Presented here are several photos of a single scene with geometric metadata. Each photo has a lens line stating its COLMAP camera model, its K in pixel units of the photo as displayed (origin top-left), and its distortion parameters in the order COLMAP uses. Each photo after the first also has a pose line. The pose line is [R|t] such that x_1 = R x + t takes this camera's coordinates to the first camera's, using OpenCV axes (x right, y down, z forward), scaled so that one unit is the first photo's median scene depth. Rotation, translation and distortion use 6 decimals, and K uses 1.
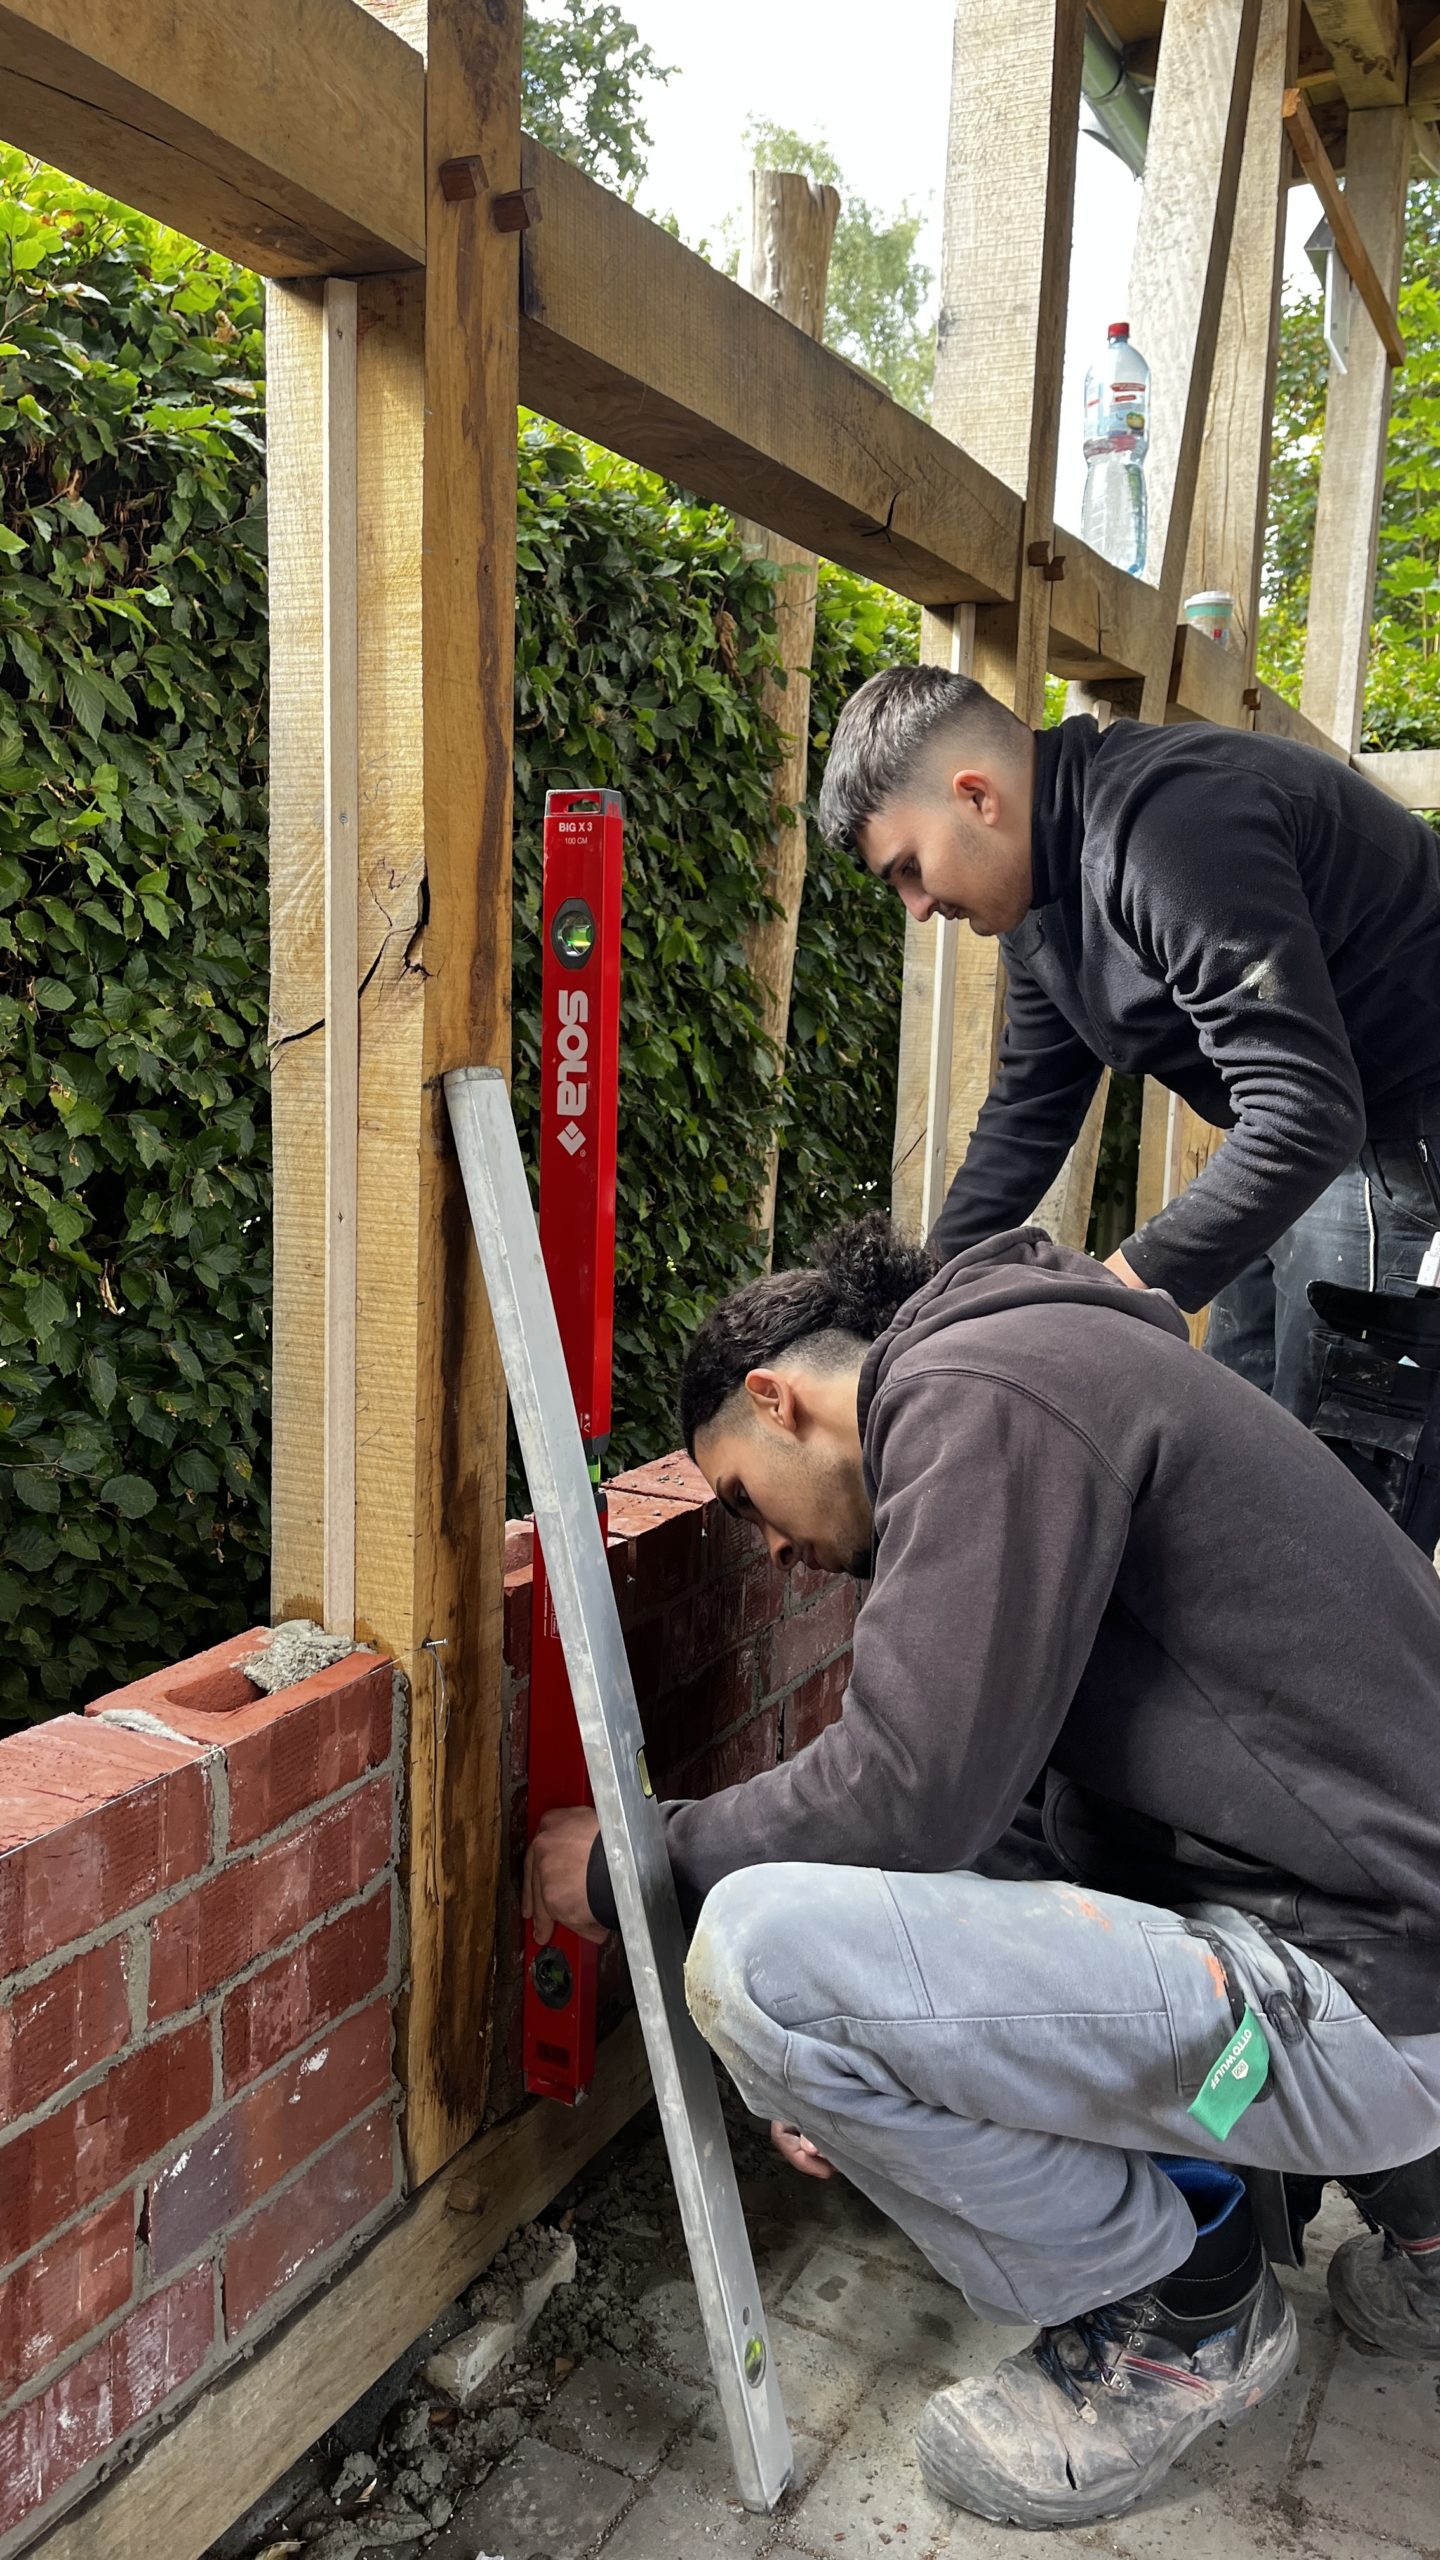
lens RADIAL K [[1896.0, 0, 720.0], [0, 1896.0, 1280.0], [0, 0, 1]] dist [0.072862, -0.119019]
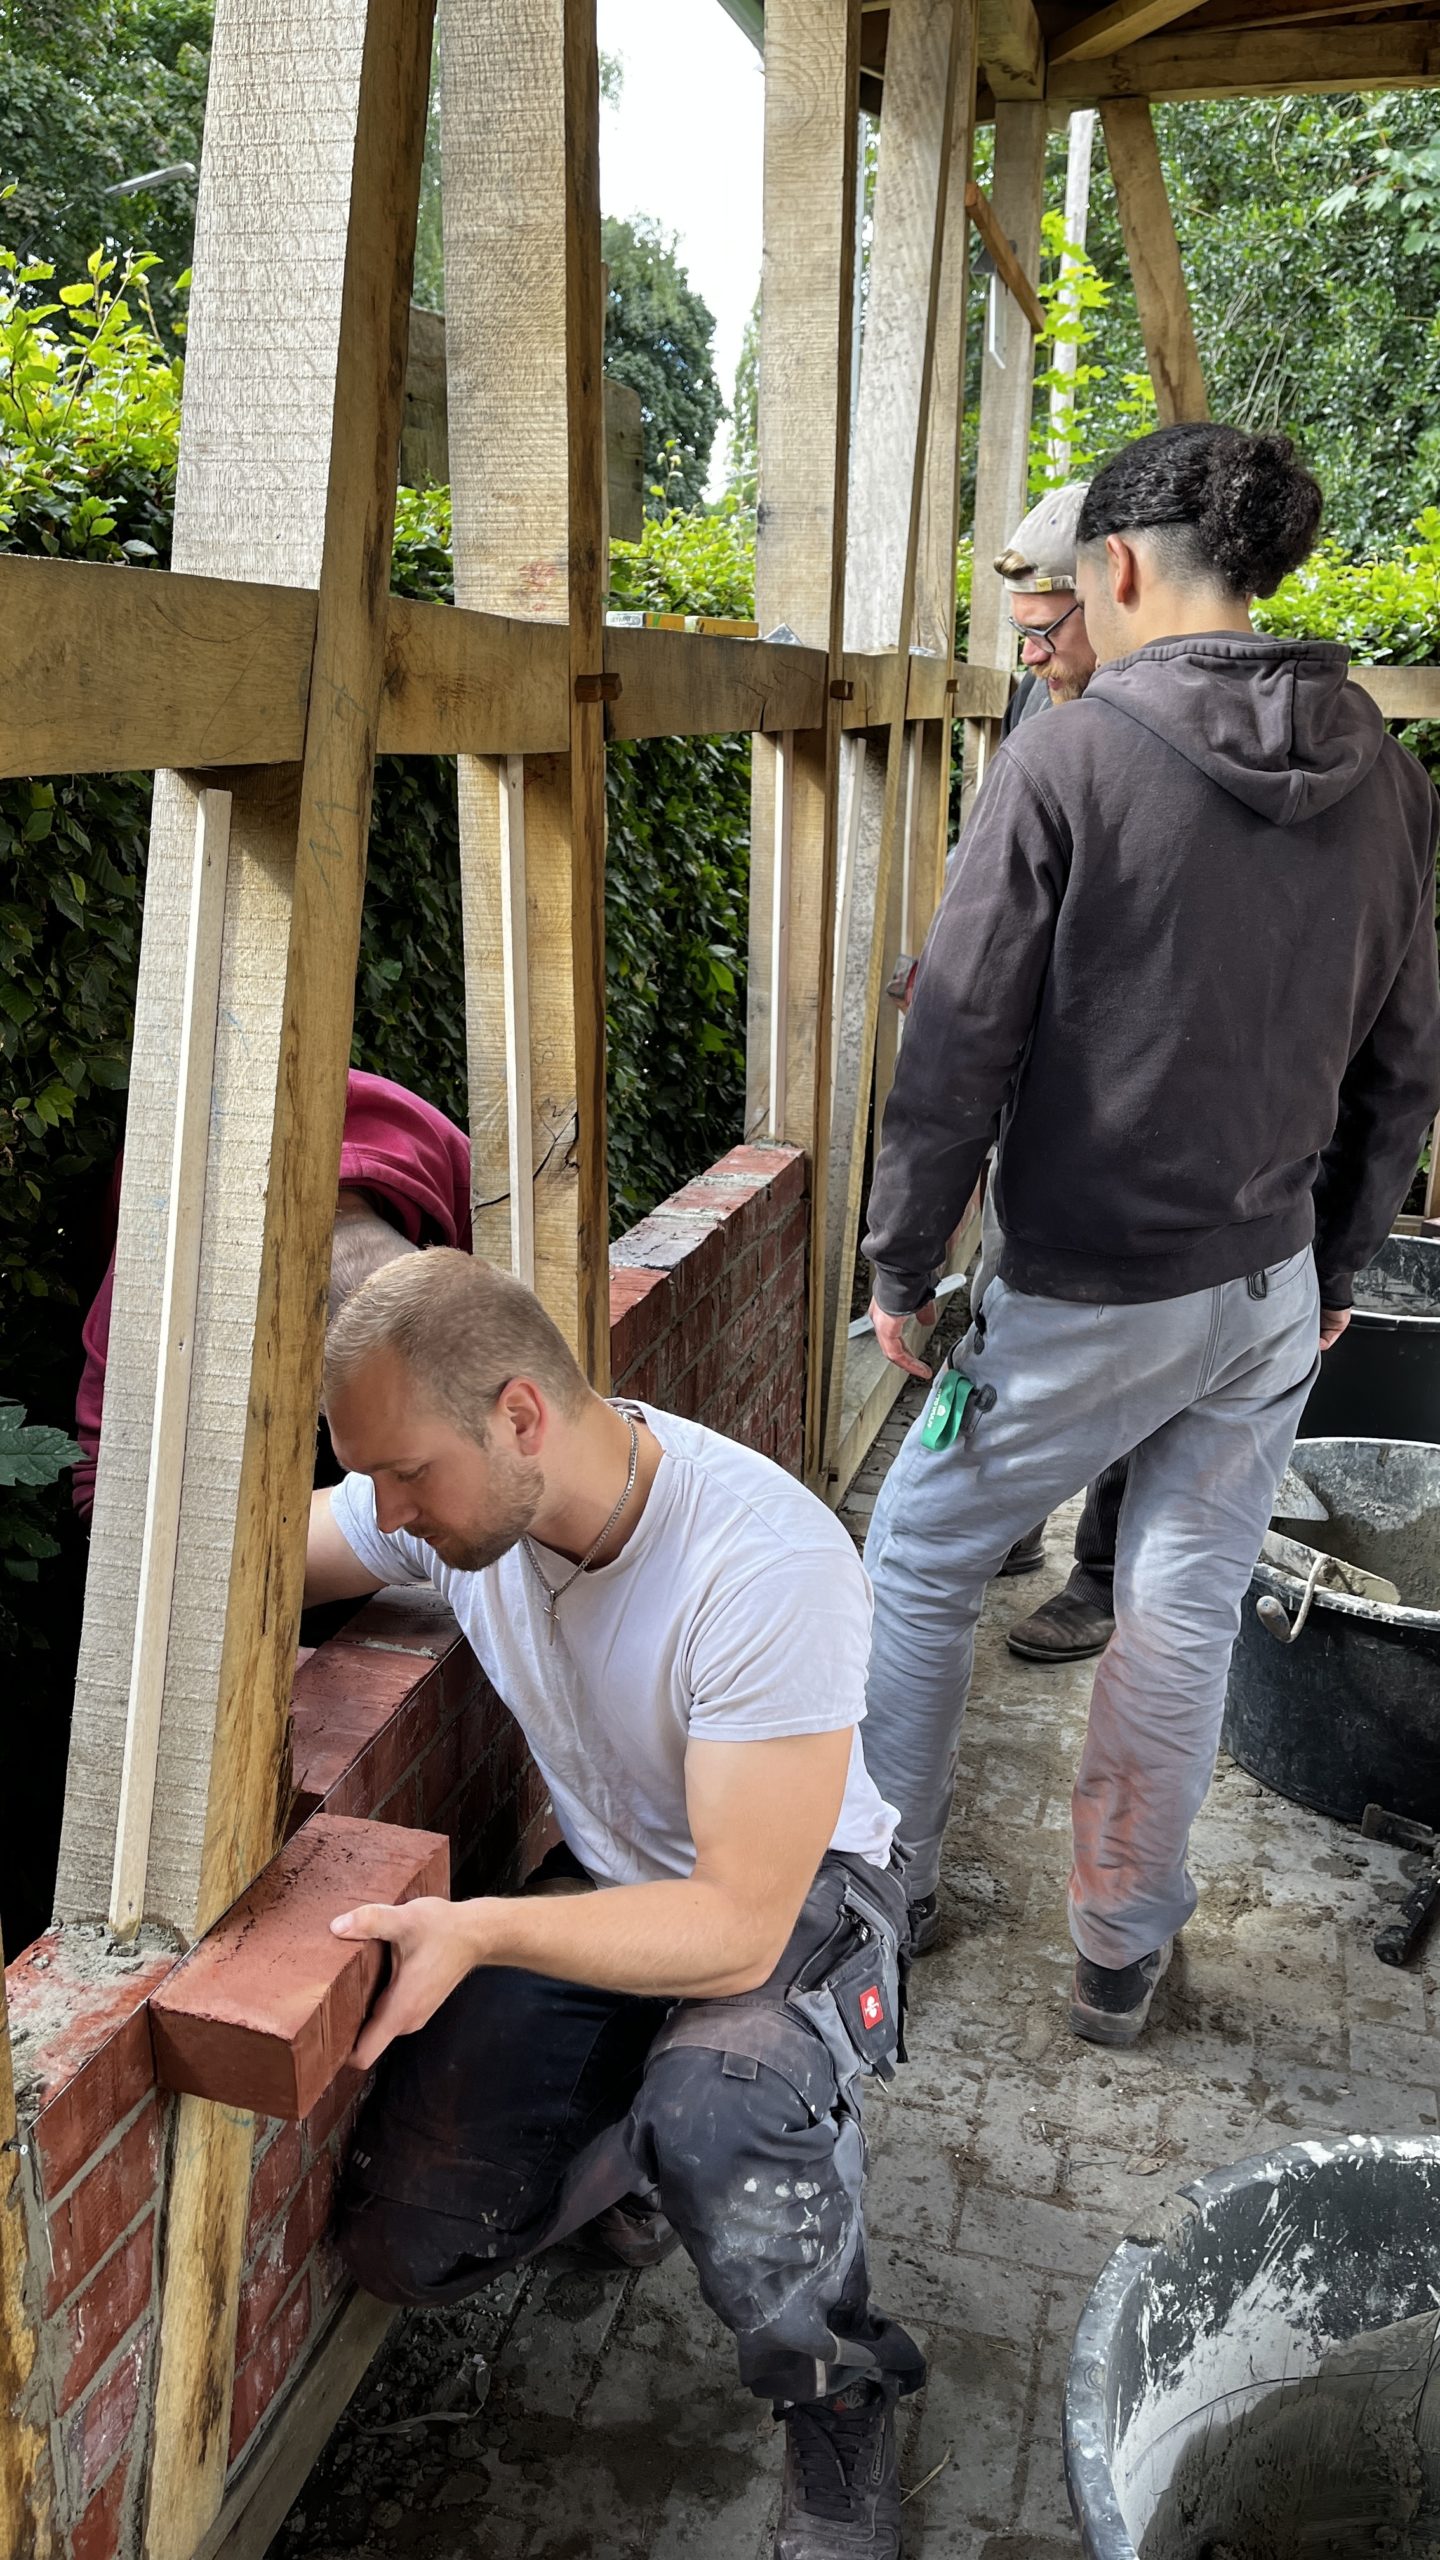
lens RADIAL K [[1896.0, 0, 720.0], [0, 1896.0, 1280.0], [0, 0, 1]] dist [0.072862, -0.119019]
pose [[0.979538, -0.083211, 0.183251, -0.188089], [0.055566, 0.986950, 0.151134, -0.167713], [-0.193436, -0.137859, 0.971379, -0.338404]]
